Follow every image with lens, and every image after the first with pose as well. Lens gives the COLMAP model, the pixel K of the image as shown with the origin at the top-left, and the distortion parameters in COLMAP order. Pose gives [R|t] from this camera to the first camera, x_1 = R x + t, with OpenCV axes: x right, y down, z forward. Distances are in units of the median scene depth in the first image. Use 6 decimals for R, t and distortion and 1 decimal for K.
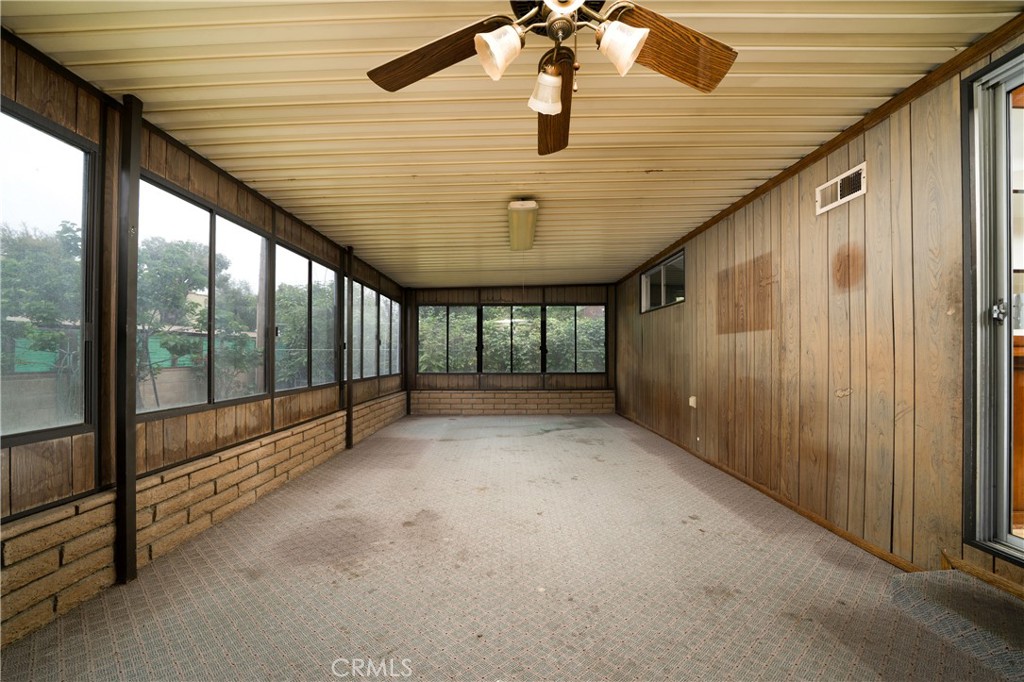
lens RADIAL K [[359.1, 0, 509.5], [0, 359.1, 345.7], [0, 0, 1]] dist [-0.010060, 0.000332]
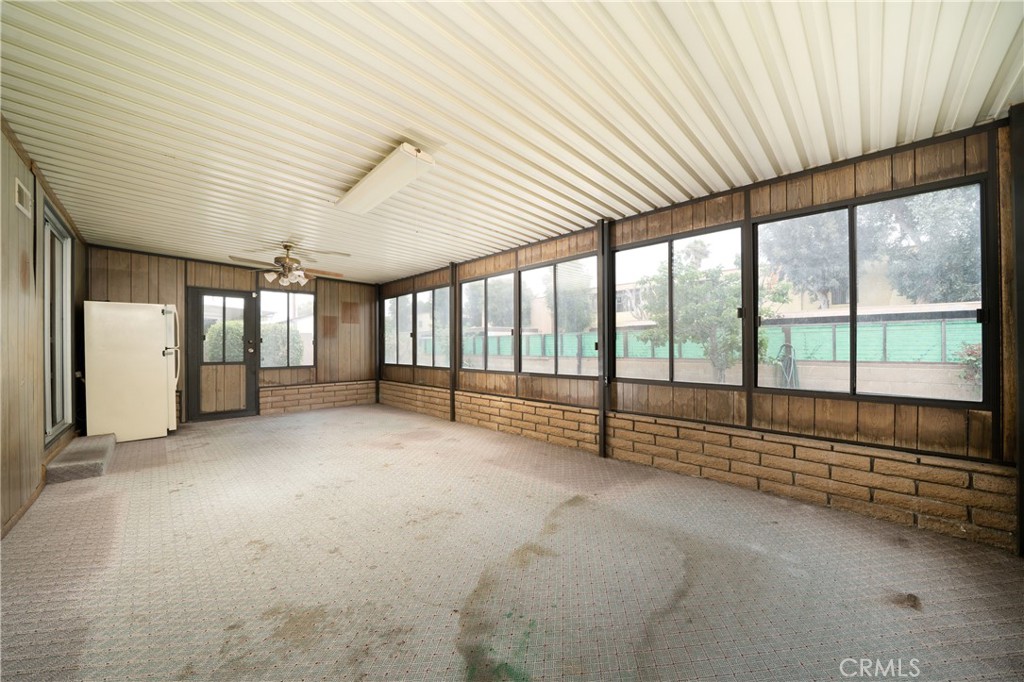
lens RADIAL K [[359.1, 0, 506.4], [0, 359.1, 346.4], [0, 0, 1]] dist [-0.010060, 0.000332]
pose [[-0.709124, 0.004291, -0.705071, 0.458050], [0.024150, 0.999543, -0.018205, 0.050527], [0.704670, -0.029937, -0.708903, 2.092525]]
